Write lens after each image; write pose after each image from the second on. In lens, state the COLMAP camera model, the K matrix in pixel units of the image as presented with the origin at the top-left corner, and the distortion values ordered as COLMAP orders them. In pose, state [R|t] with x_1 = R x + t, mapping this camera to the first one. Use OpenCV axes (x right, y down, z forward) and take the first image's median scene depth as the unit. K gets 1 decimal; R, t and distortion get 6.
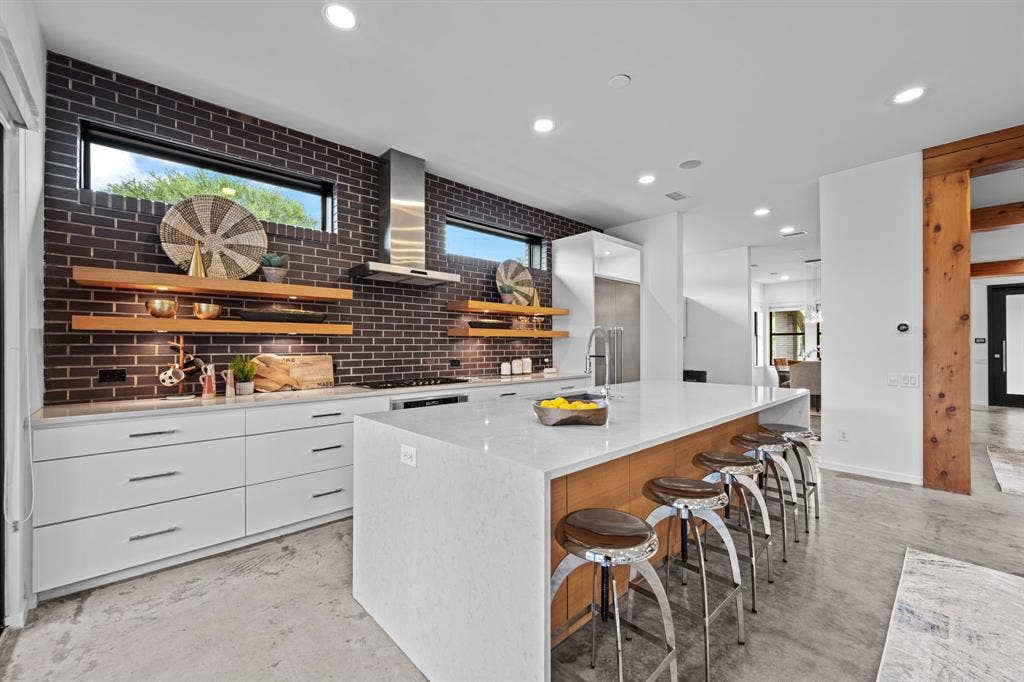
lens RADIAL K [[410.6, 0, 507.5], [0, 410.6, 346.5], [0, 0, 1]] dist [-0.000470, 0.000032]
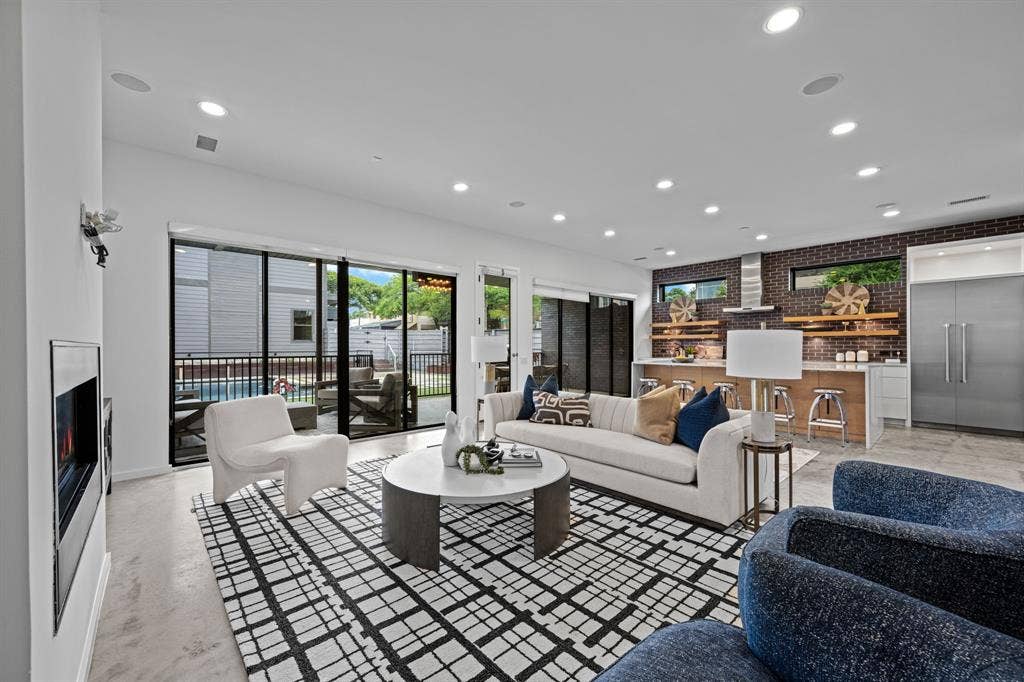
lens RADIAL K [[410.6, 0, 507.5], [0, 410.6, 346.5], [0, 0, 1]] dist [-0.000470, 0.000032]
pose [[-0.014850, 0.000690, -0.999889, 1.525498], [-0.003364, 0.999994, 0.000740, 0.018385], [0.999884, 0.003375, -0.014847, -0.192547]]
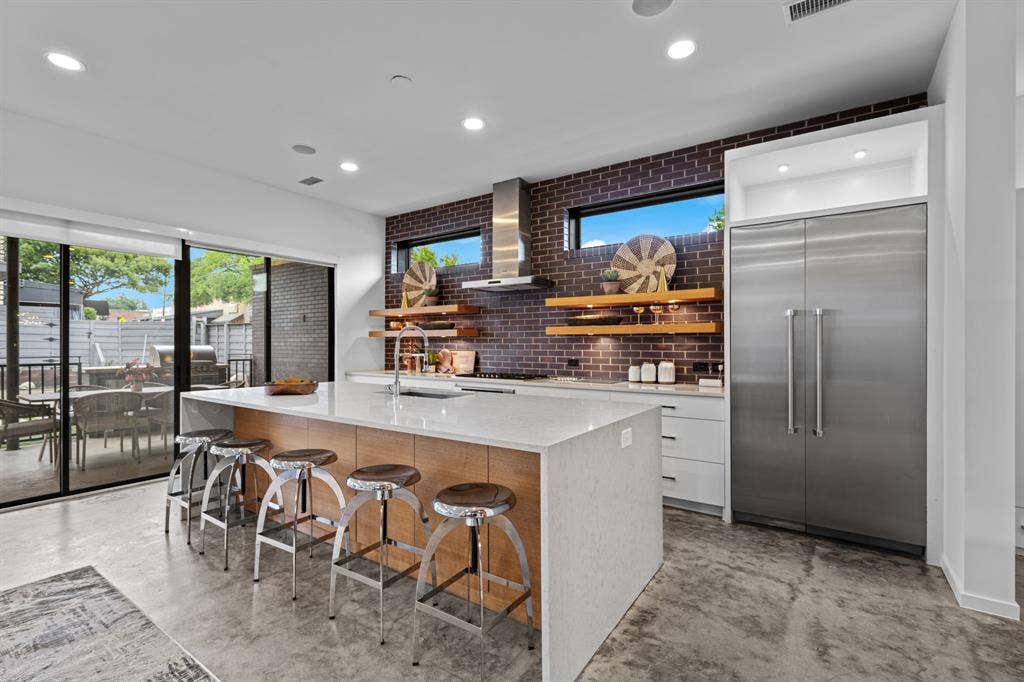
lens RADIAL K [[464.7, 0, 514.9], [0, 464.7, 345.1], [0, 0, 1]] dist [0.000307, -0.000050]
pose [[0.227717, 0.002461, -0.973724, 0.831430], [-0.003211, 0.999993, 0.001776, -0.002379], [0.973722, 0.002722, 0.227723, 0.573366]]
